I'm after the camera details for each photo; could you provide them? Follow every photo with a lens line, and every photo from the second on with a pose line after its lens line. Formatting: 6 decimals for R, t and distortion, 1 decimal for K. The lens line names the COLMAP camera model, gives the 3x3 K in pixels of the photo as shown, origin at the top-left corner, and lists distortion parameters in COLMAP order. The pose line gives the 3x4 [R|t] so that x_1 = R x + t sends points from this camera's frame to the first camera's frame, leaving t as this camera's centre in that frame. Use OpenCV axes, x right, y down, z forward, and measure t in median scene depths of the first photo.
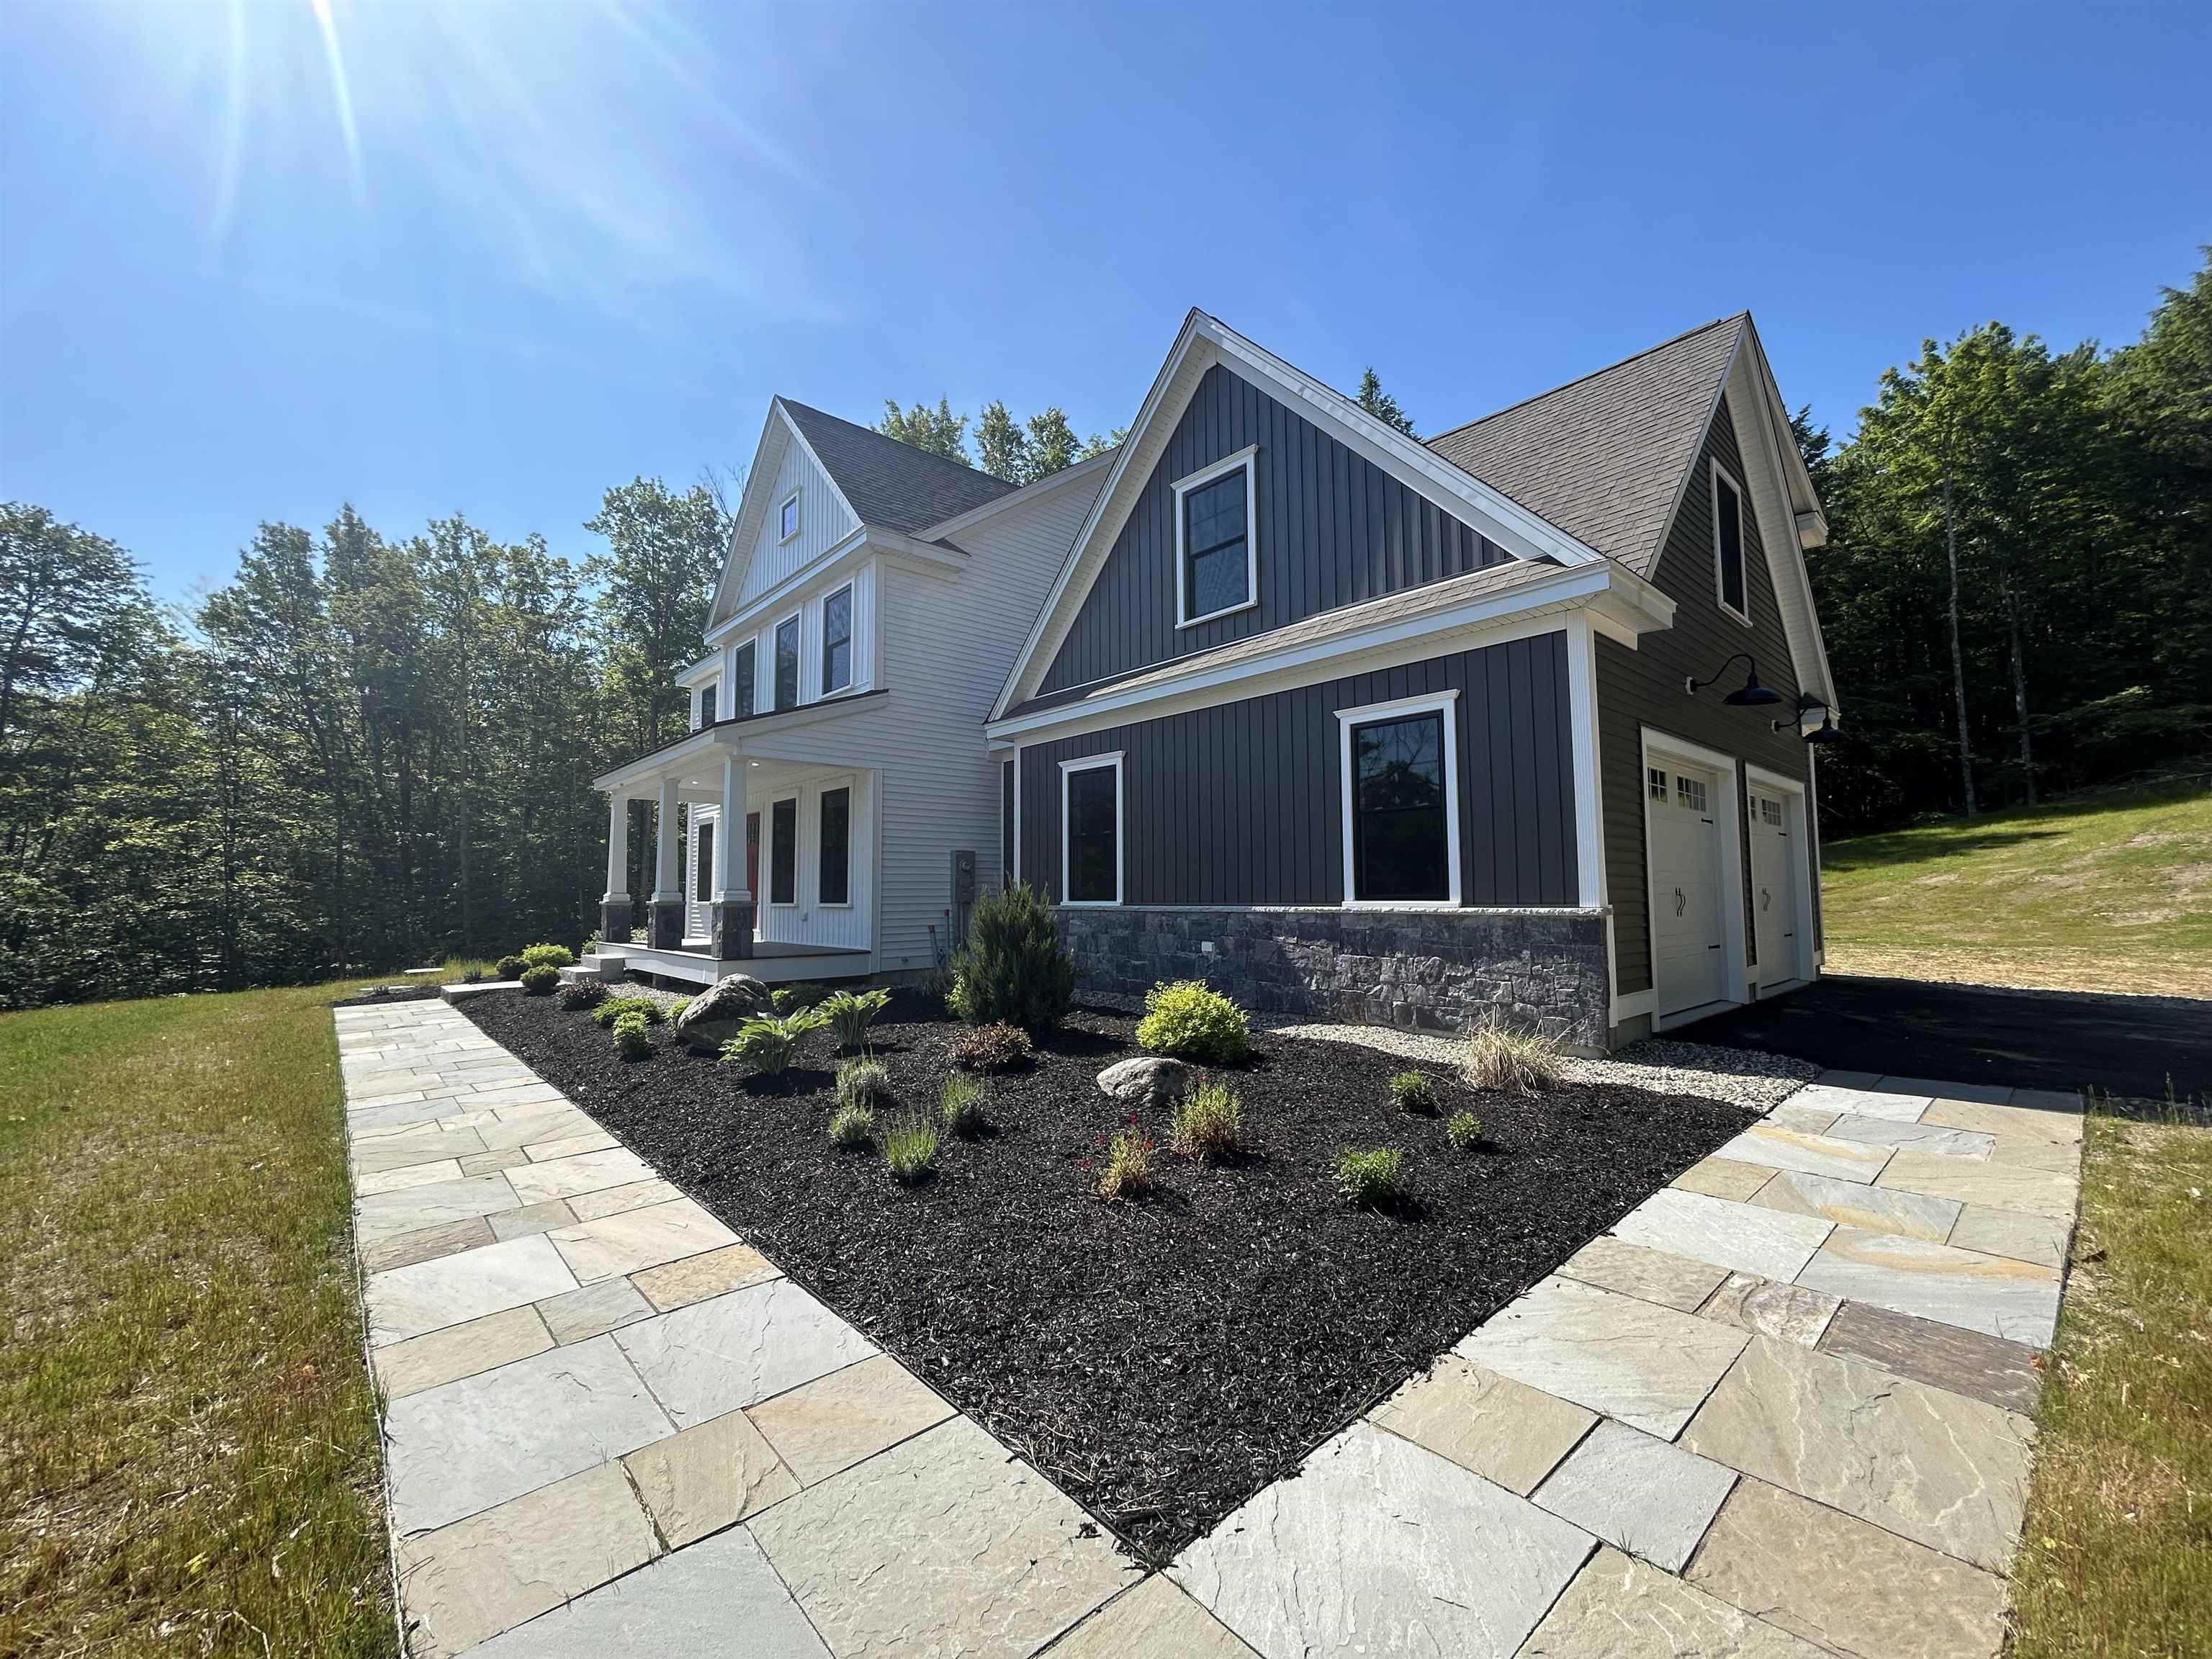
lens RADIAL K [[894.9, 0, 1104.0], [0, 894.9, 828.5], [0, 0, 1]] dist [0.005730, -0.000603]
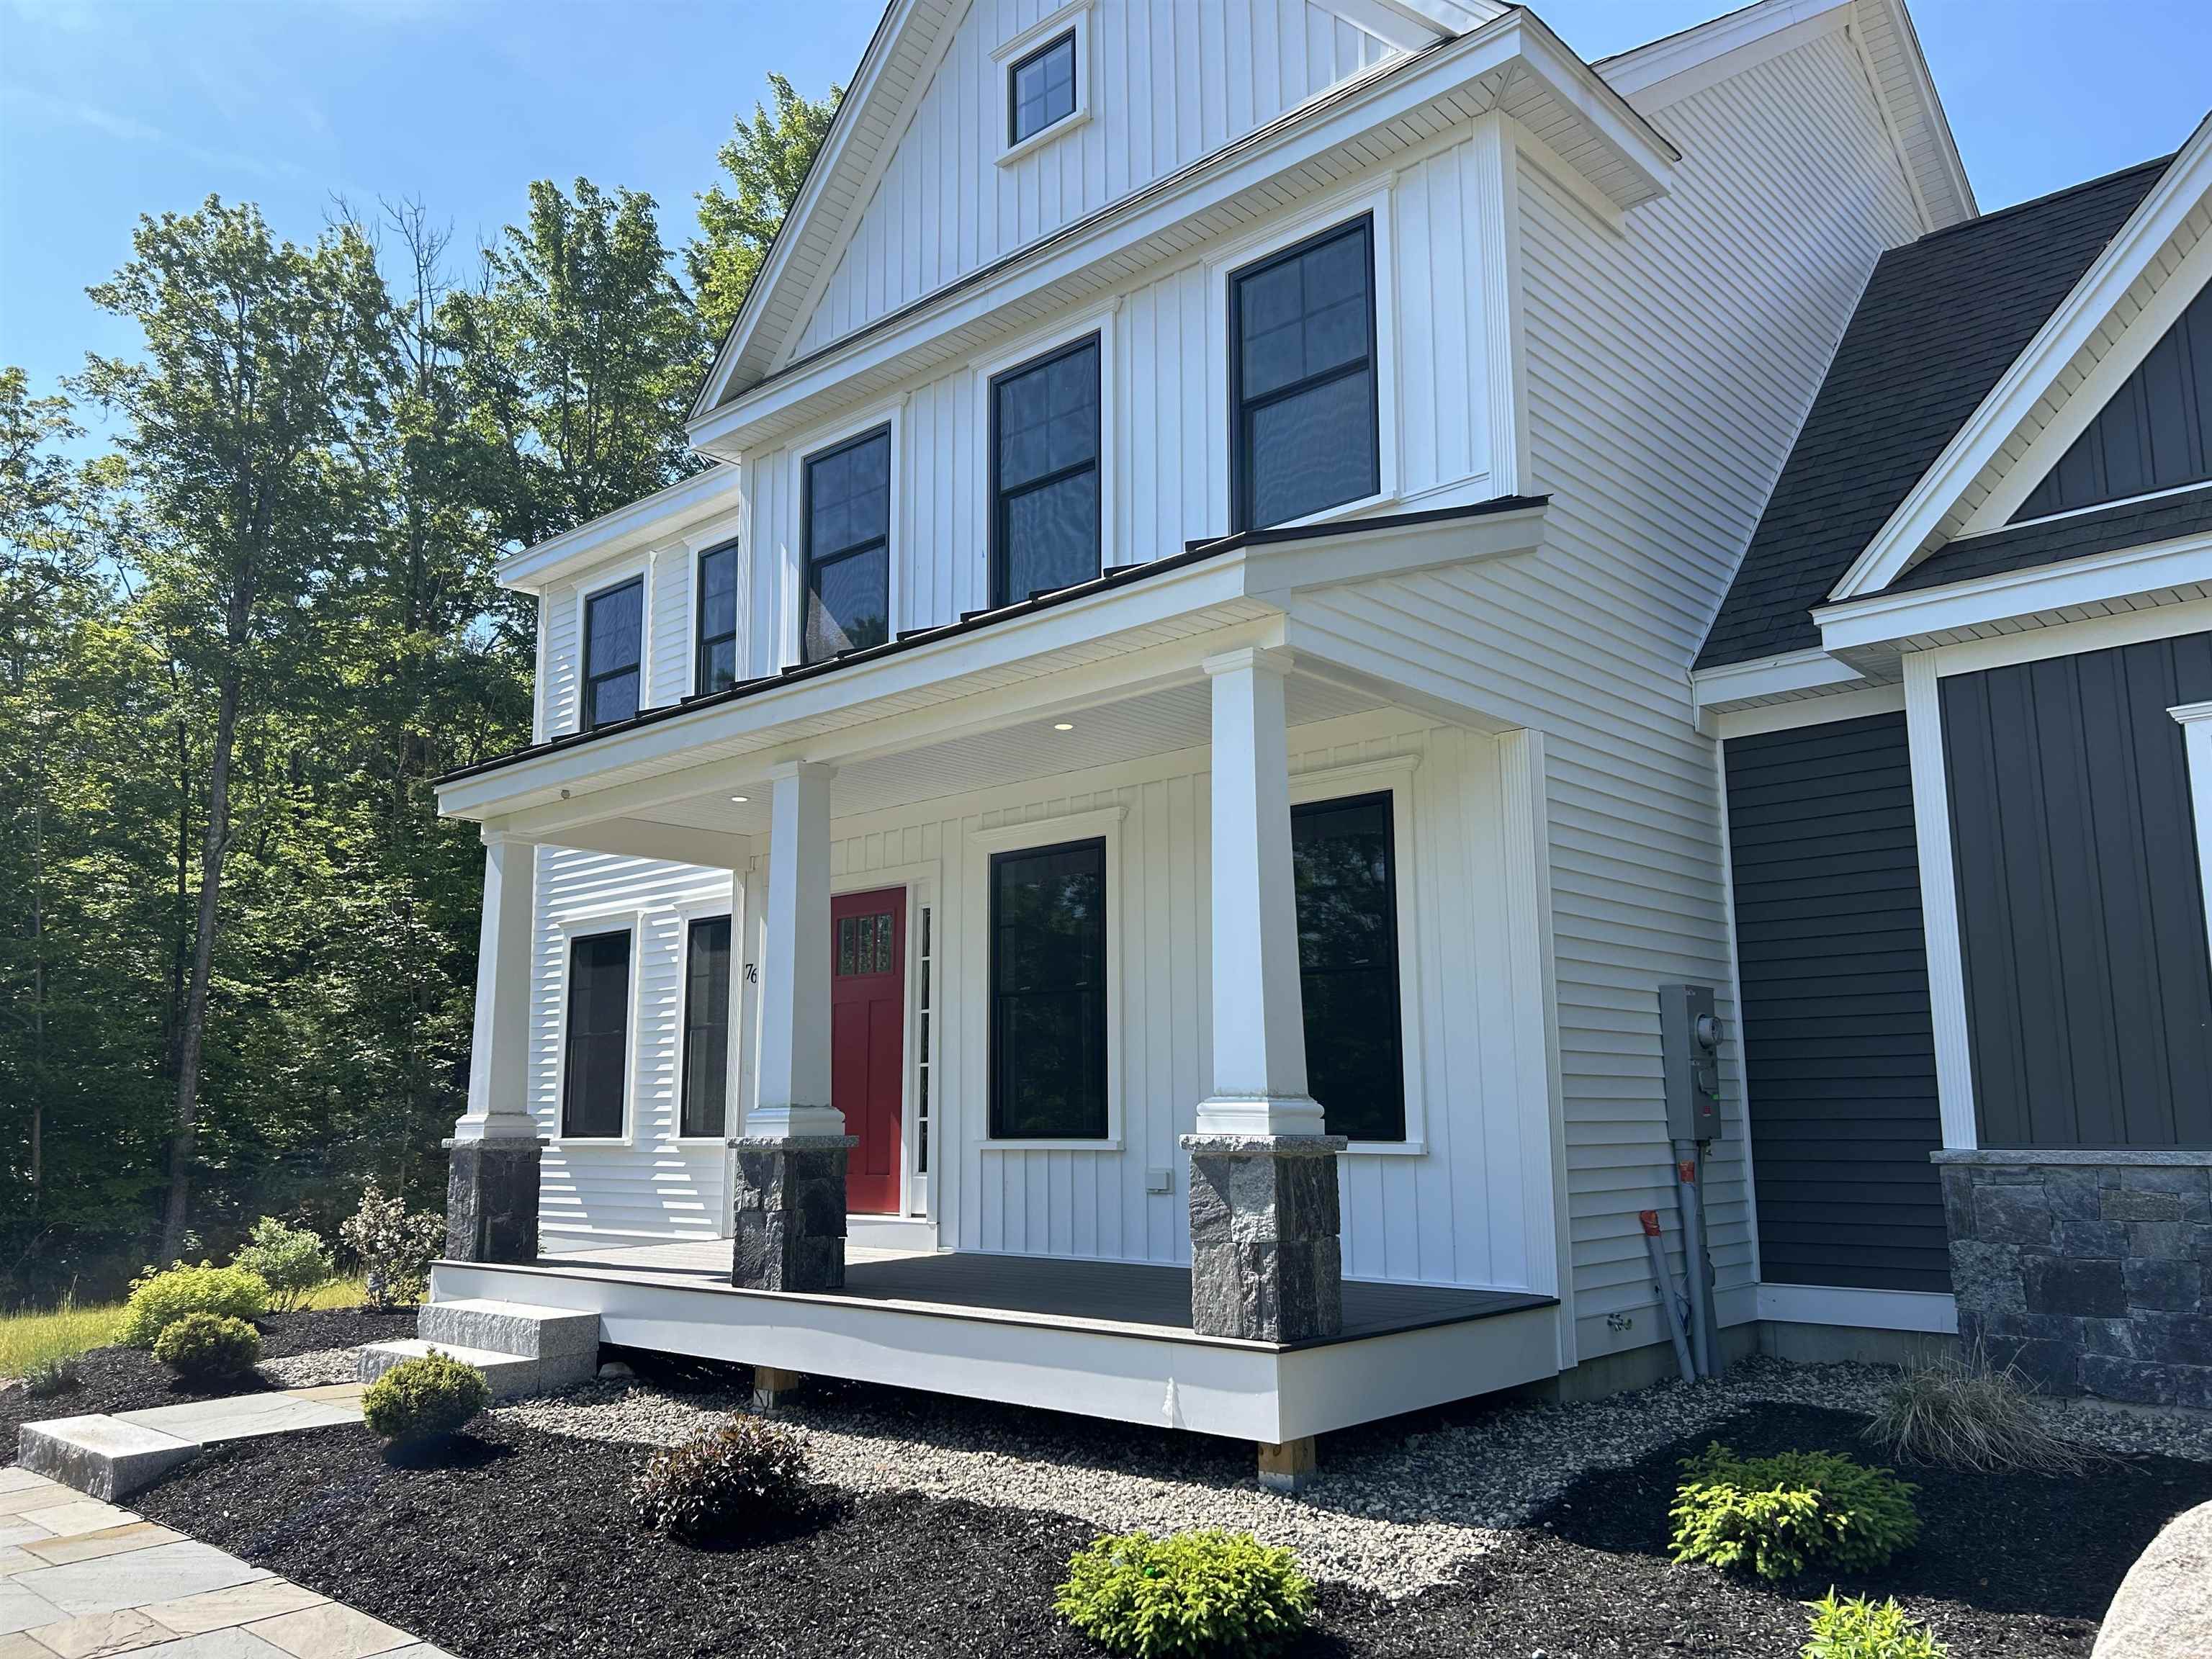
lens RADIAL K [[1670.8, 0, 1087.0], [0, 1670.8, 836.8], [0, 0, 1]] dist [0.053997, -0.042824]
pose [[0.995324, 0.015579, 0.095327, -0.669087], [-0.006545, 0.995517, -0.094358, 0.045132], [-0.096370, 0.093293, 0.990964, 0.575815]]
